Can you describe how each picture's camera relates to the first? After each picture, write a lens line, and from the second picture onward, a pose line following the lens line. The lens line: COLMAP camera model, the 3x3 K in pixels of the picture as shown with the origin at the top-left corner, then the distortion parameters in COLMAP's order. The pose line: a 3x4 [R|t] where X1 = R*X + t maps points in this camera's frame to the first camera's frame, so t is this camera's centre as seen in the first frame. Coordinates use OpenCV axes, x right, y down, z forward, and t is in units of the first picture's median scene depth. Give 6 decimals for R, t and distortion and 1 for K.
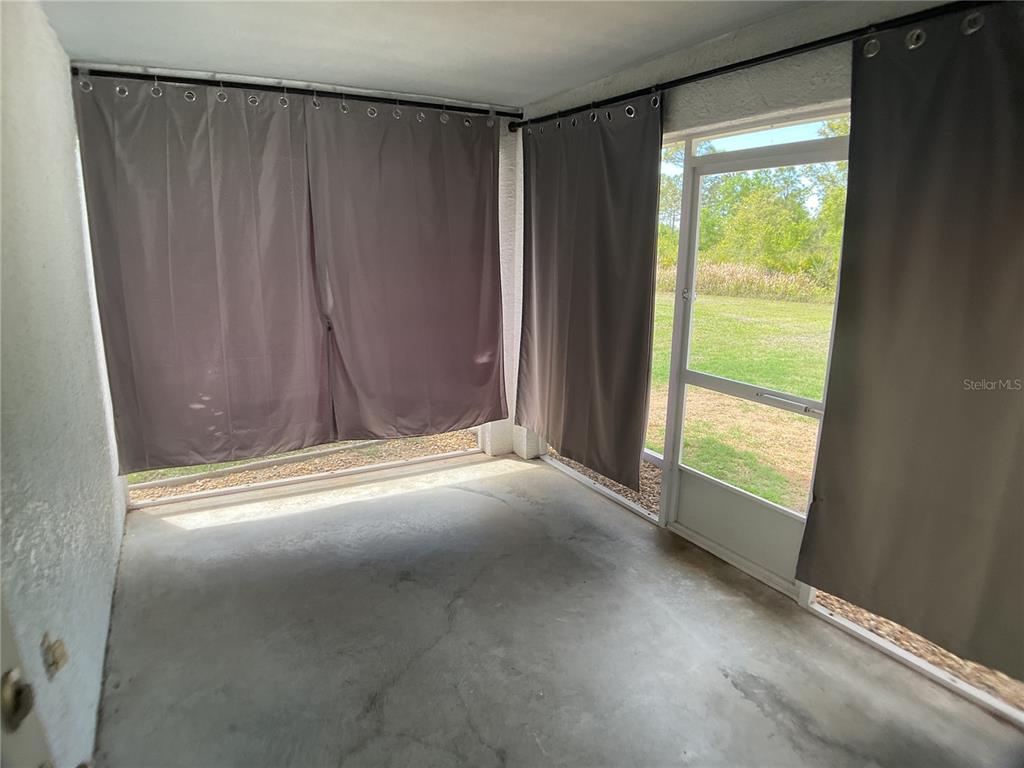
lens RADIAL K [[584.8, 0, 509.7], [0, 584.8, 386.3], [0, 0, 1]] dist [-0.076547, -0.007392]
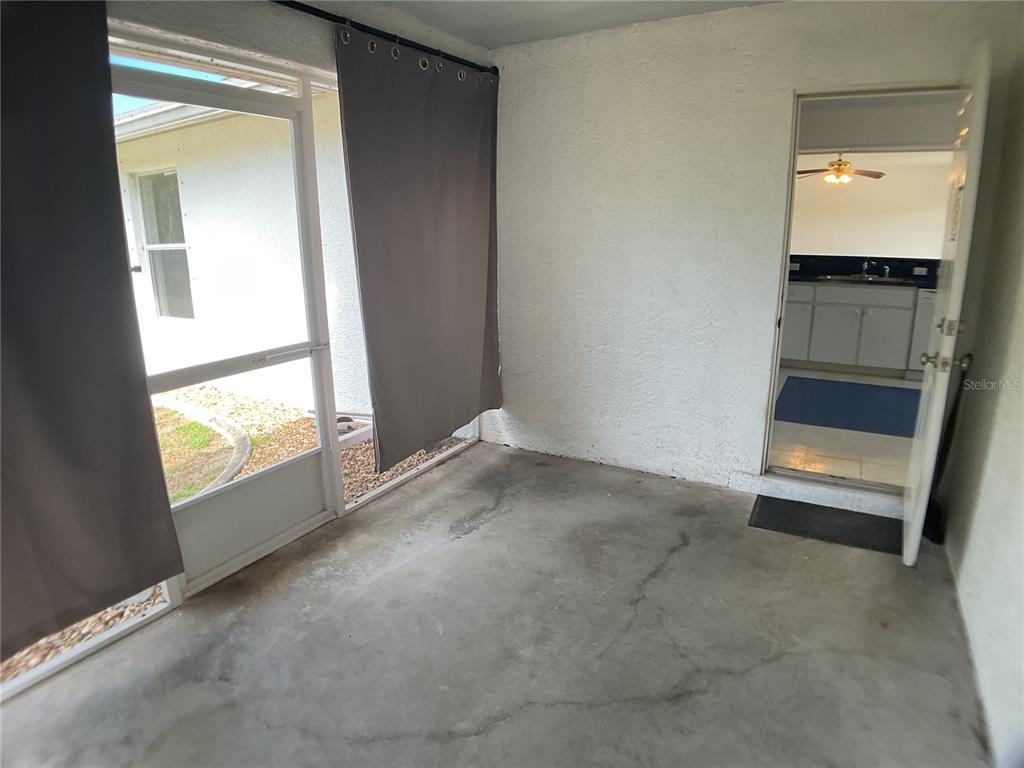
lens RADIAL K [[584.8, 0, 509.7], [0, 584.8, 386.3], [0, 0, 1]] dist [-0.076547, -0.007392]
pose [[-0.501131, -0.222798, 0.836199, -0.713630], [0.204964, 0.908235, 0.364826, -0.260118], [-0.840748, 0.354217, -0.409479, 1.353552]]
